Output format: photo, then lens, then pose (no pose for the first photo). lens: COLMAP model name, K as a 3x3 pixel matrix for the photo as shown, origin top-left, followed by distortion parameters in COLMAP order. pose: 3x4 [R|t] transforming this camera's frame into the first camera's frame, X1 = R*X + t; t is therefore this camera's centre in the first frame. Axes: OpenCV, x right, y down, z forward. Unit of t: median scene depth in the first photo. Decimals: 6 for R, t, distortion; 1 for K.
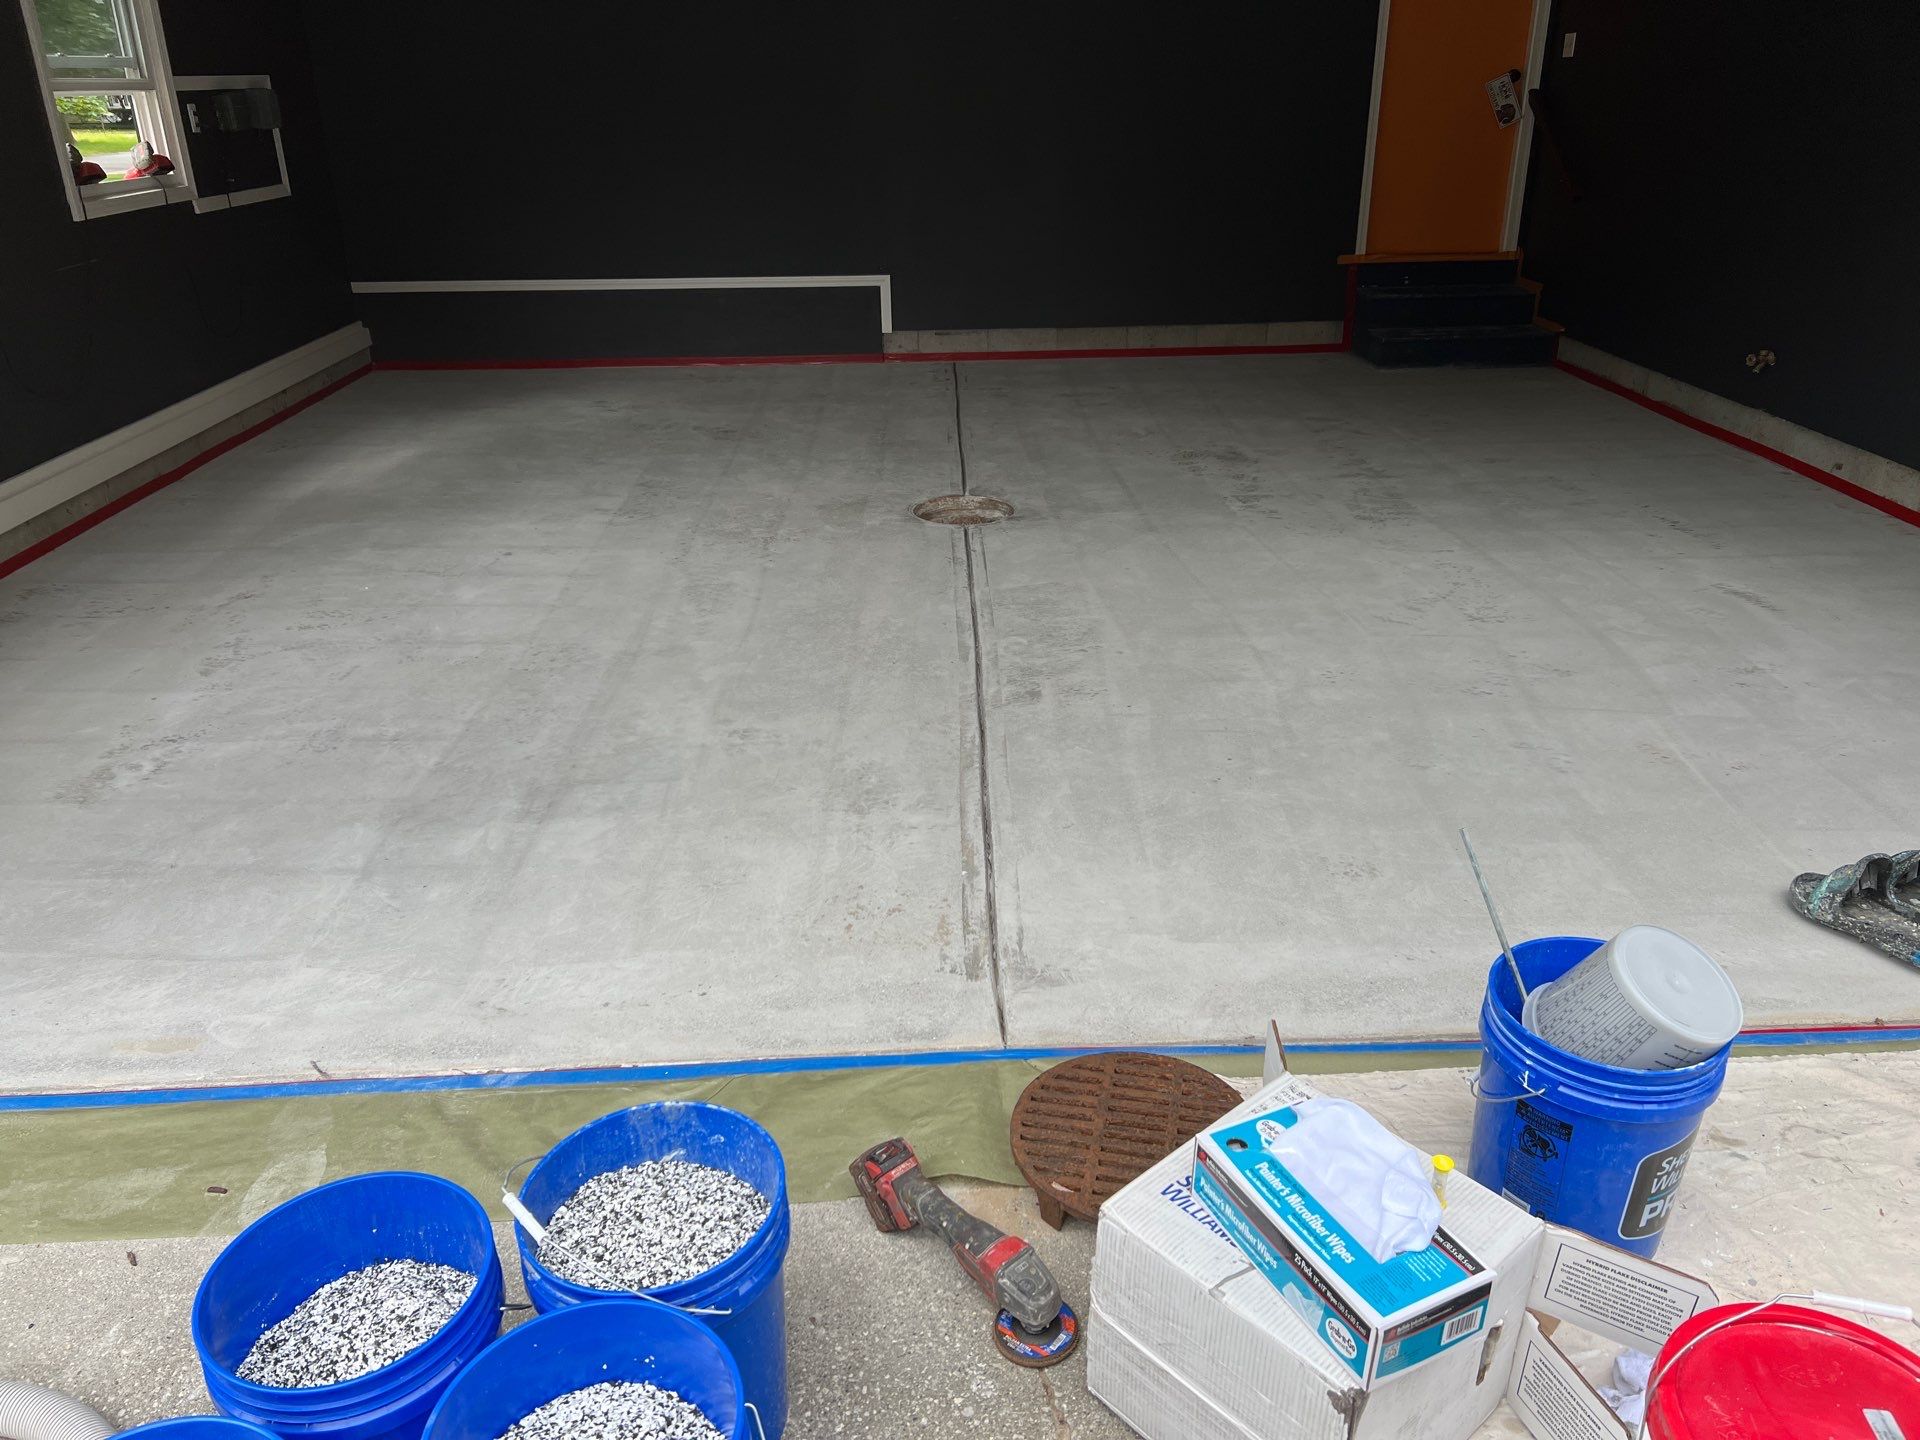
lens RADIAL K [[1461.3, 0, 952.7], [0, 1461.3, 721.1], [0, 0, 1]] dist [0.038834, -0.028492]
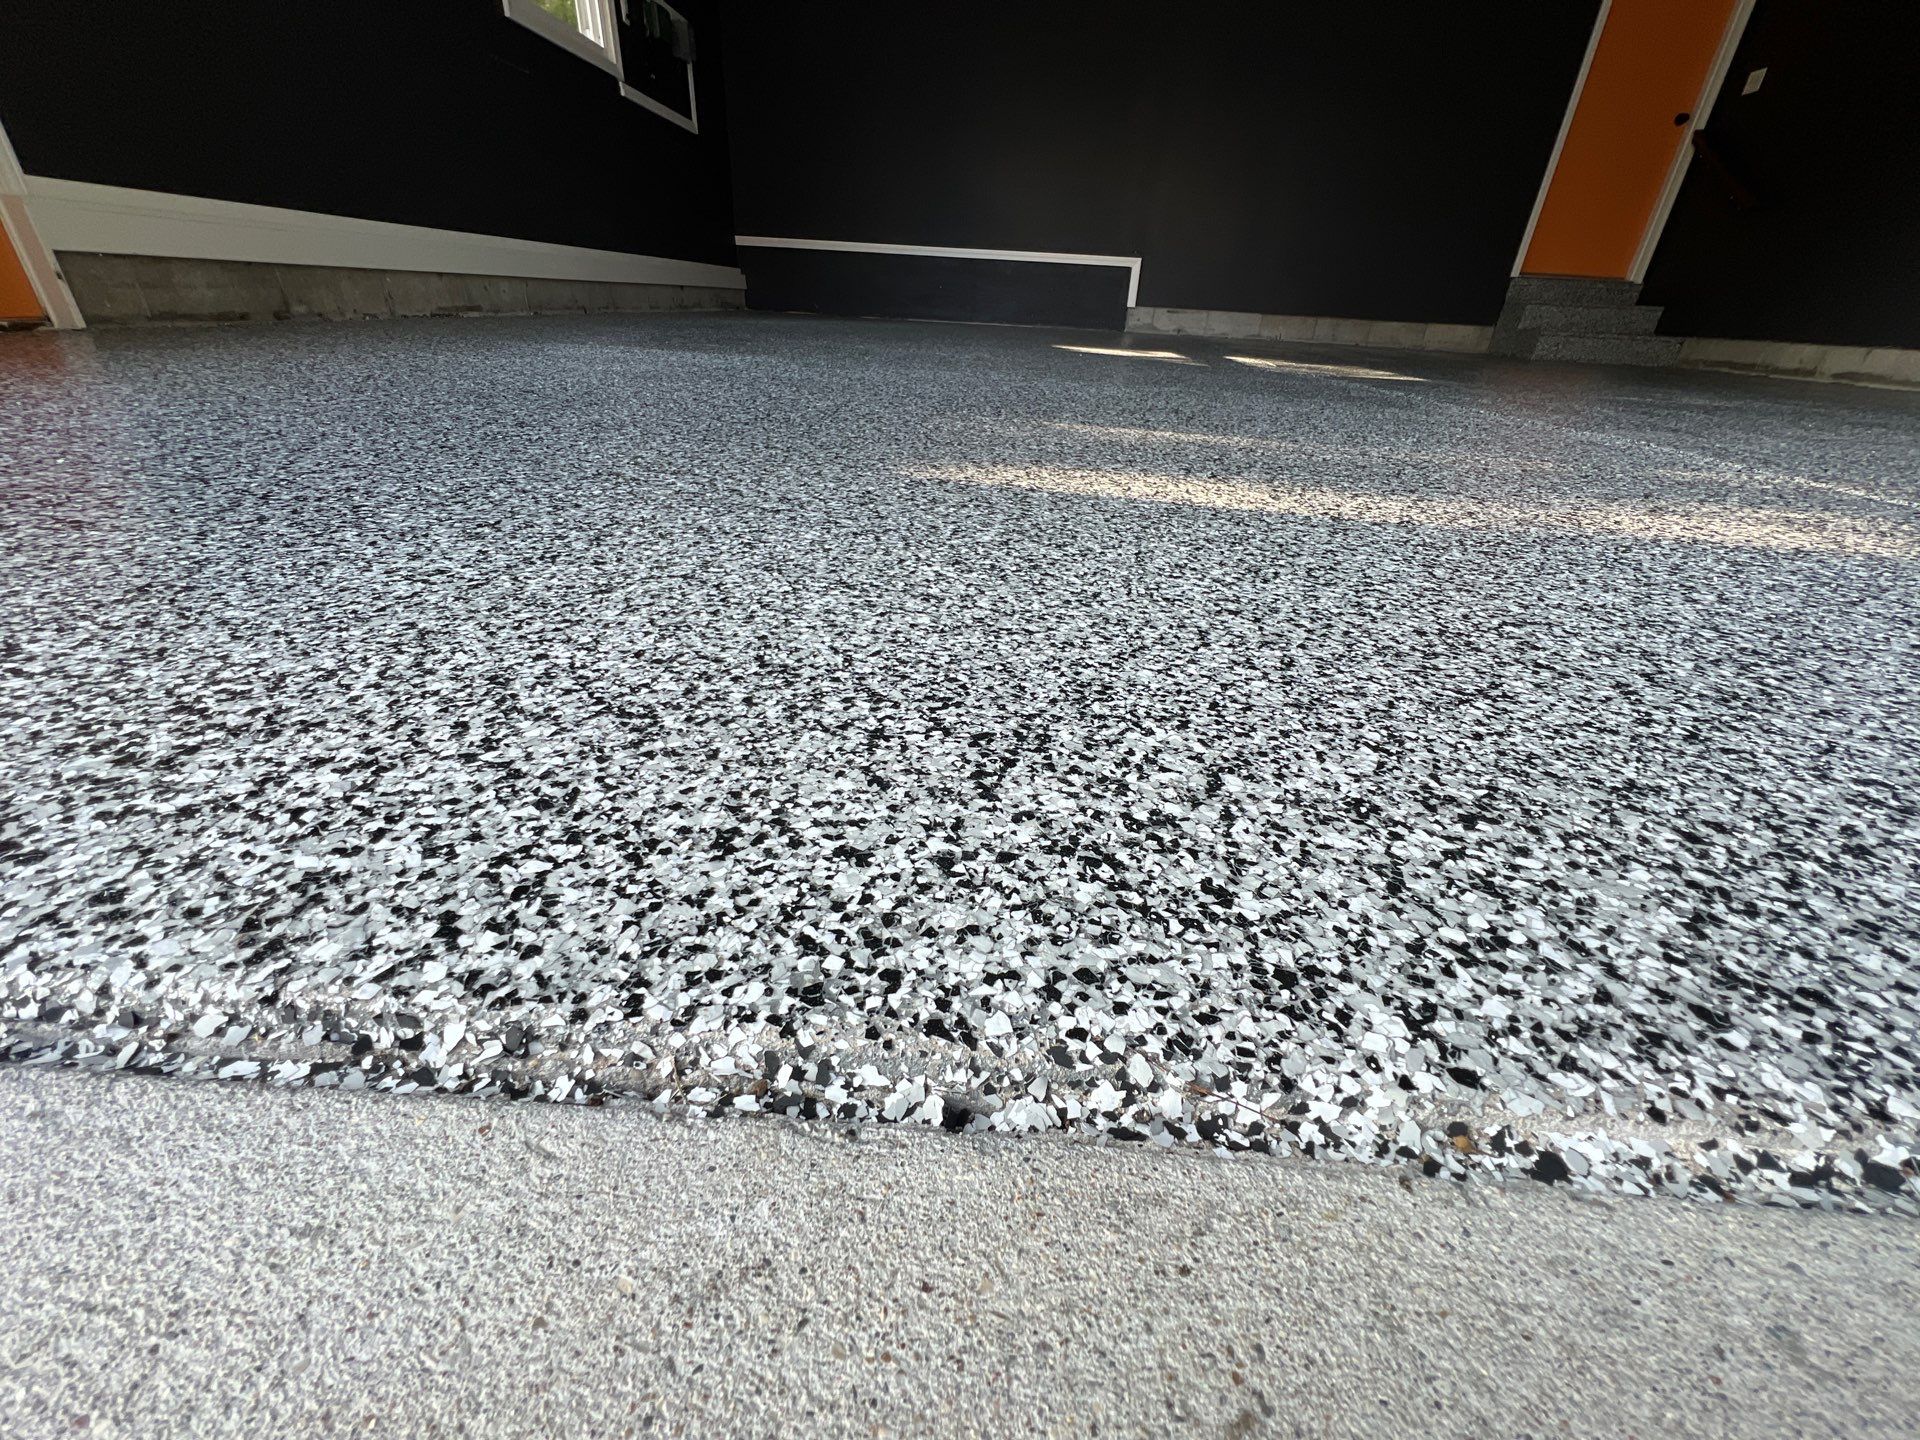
lens RADIAL K [[771.4, 0, 959.2], [0, 771.4, 725.3], [0, 0, 1]] dist [0.003270, -0.000648]
pose [[0.993535, 0.100335, -0.053109, -0.158953], [-0.095445, 0.991560, 0.087739, 0.075635], [0.061464, -0.082103, 0.994727, 0.357385]]
